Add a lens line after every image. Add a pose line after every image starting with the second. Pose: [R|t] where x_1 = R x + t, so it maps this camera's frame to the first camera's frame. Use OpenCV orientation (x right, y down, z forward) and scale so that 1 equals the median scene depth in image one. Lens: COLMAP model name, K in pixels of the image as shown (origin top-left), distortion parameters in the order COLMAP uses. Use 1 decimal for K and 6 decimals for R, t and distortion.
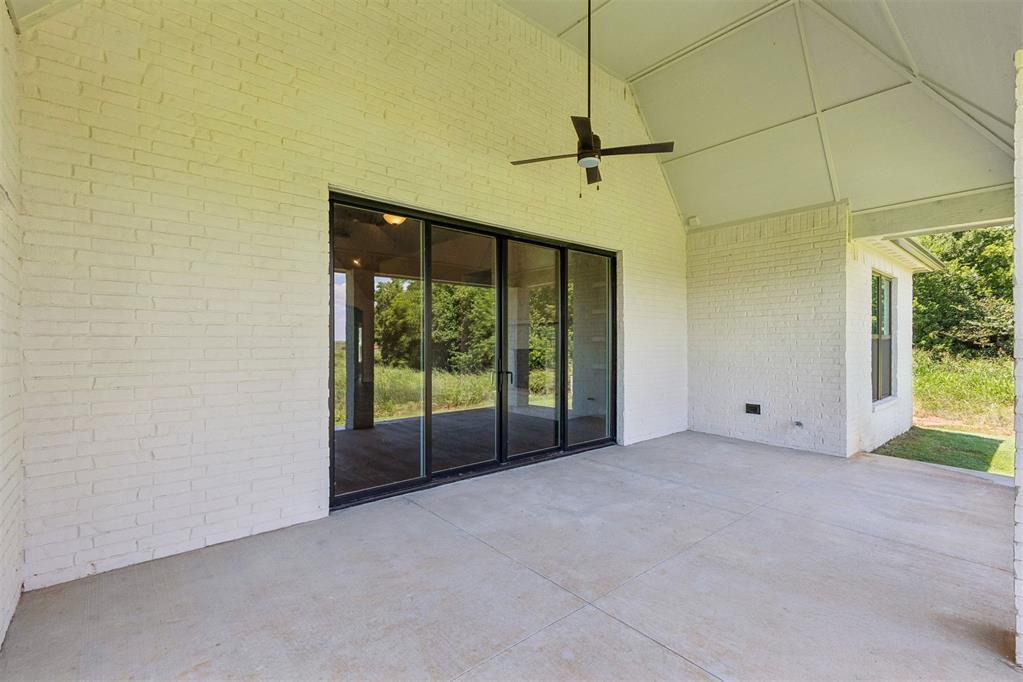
lens RADIAL K [[453.4, 0, 512.3], [0, 453.4, 345.7], [0, 0, 1]] dist [-0.000952, -0.000036]
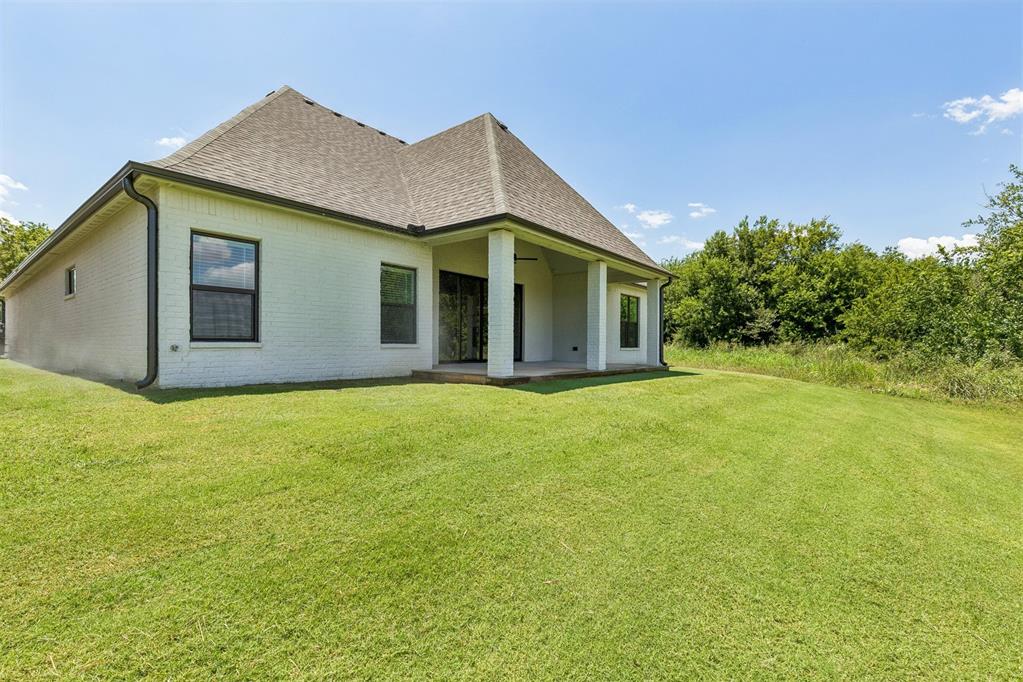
lens RADIAL K [[453.4, 0, 512.3], [0, 453.4, 345.7], [0, 0, 1]] dist [-0.000952, -0.000036]
pose [[0.981694, 0.005934, 0.190375, -0.232110], [-0.005075, 0.999975, -0.004998, 0.111007], [-0.190400, 0.003941, 0.981699, -1.130024]]
